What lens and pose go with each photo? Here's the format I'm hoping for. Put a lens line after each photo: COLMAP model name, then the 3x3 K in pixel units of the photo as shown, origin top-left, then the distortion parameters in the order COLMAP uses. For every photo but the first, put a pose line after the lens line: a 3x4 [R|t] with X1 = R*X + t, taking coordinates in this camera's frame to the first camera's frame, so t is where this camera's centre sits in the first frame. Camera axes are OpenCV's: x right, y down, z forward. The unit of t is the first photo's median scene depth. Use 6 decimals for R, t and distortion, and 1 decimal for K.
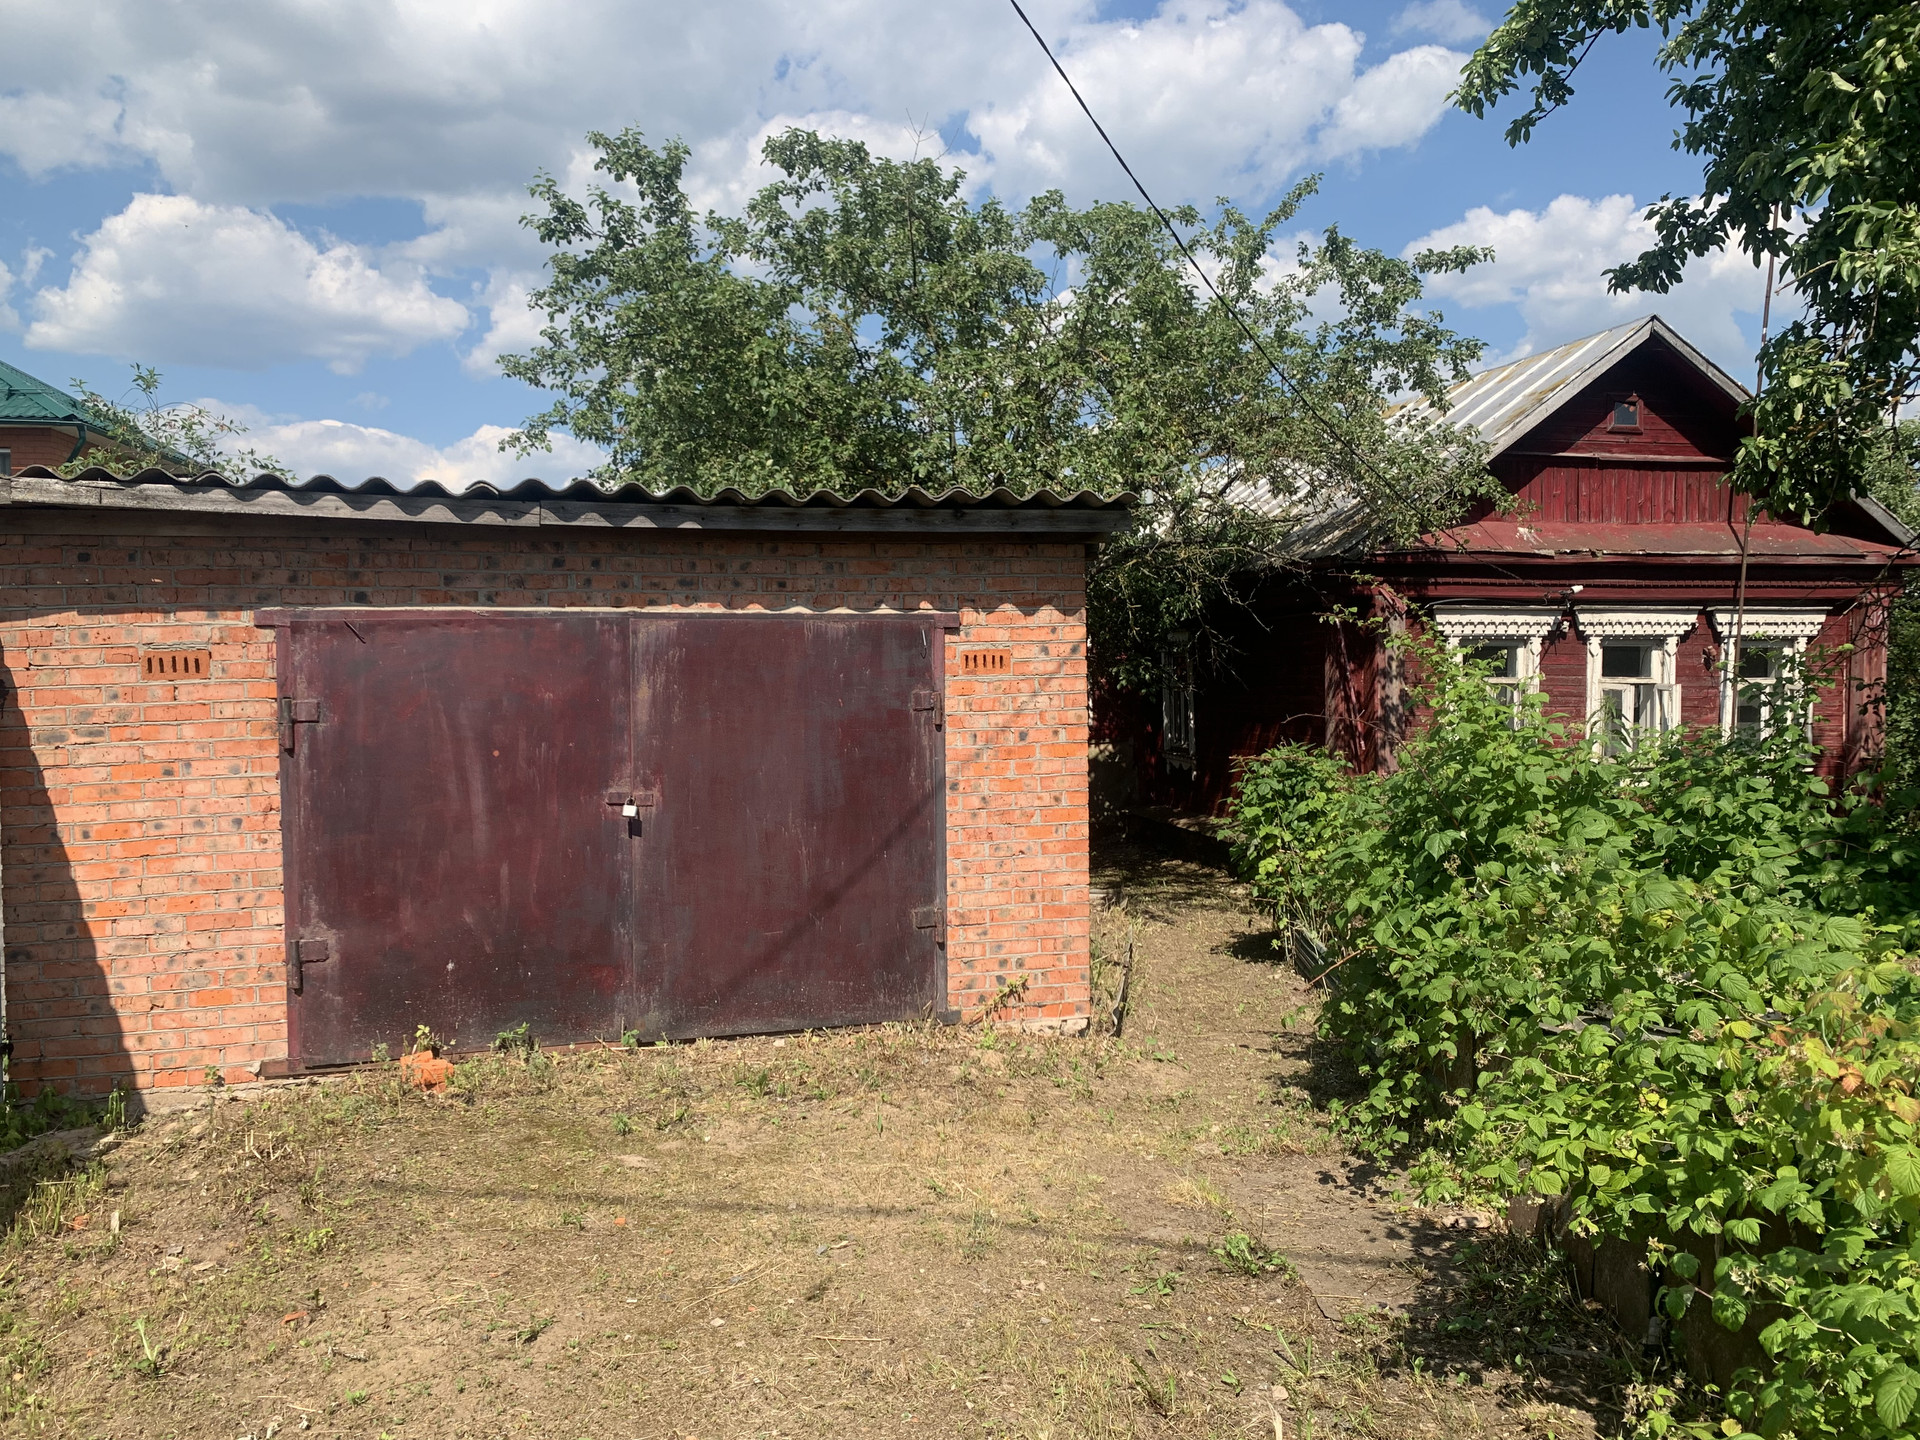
lens RADIAL K [[1458.2, 0, 935.3], [0, 1458.2, 682.5], [0, 0, 1]] dist [0.012587, -0.020583]
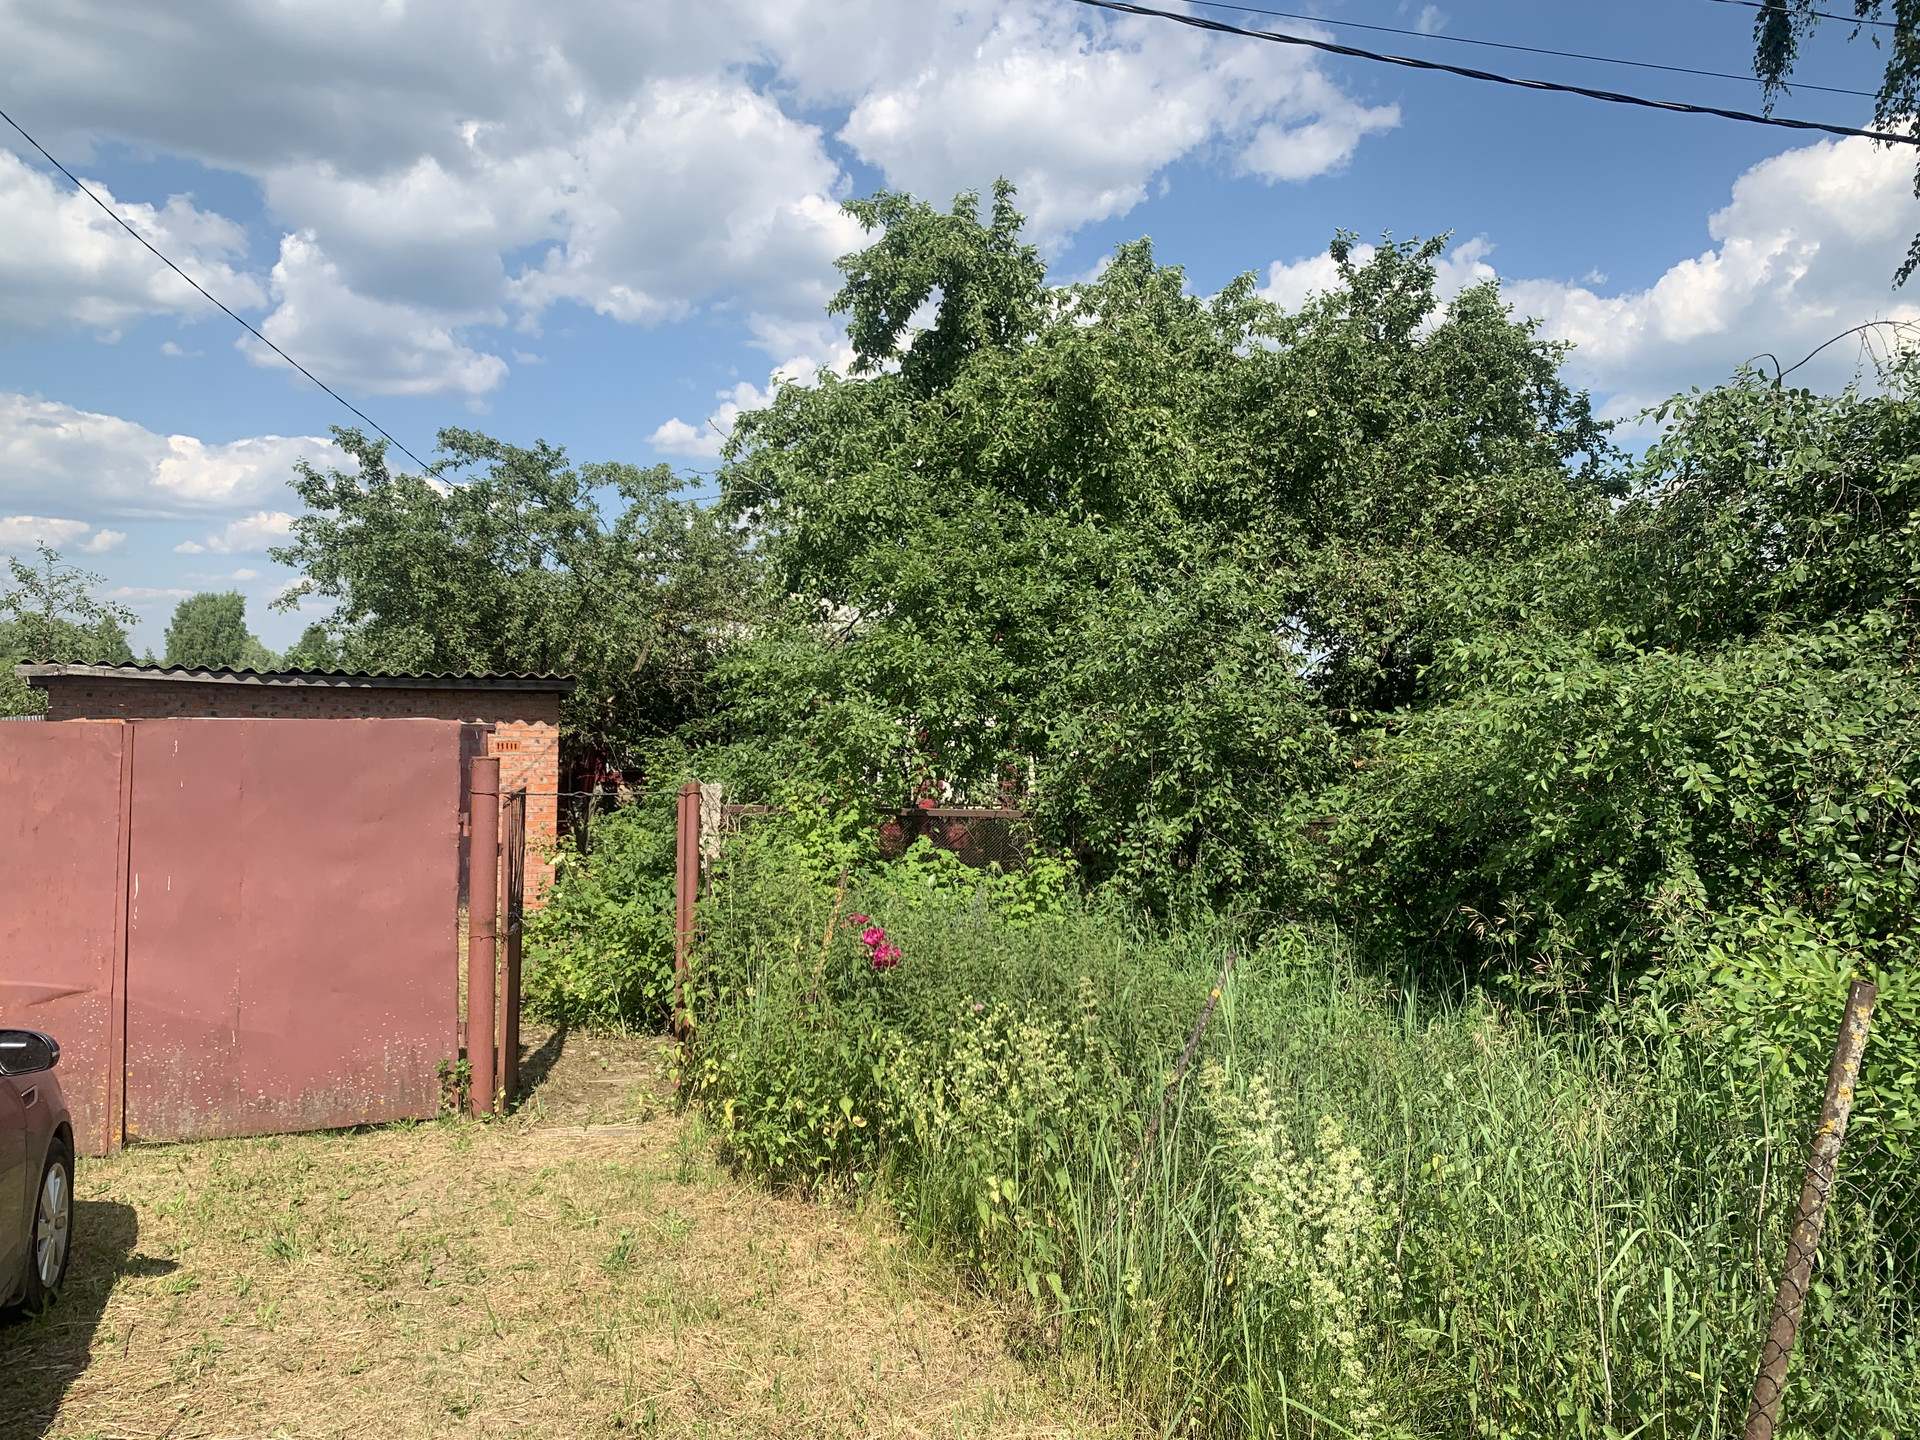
lens RADIAL K [[1458.2, 0, 959.0], [0, 1458.2, 708.3], [0, 0, 1]] dist [0.012587, -0.020583]
pose [[0.983748, 0.029125, 0.177177, 0.313253], [-0.026896, 0.999526, -0.014970, -0.056551], [-0.177529, 0.009962, 0.984065, -1.304759]]
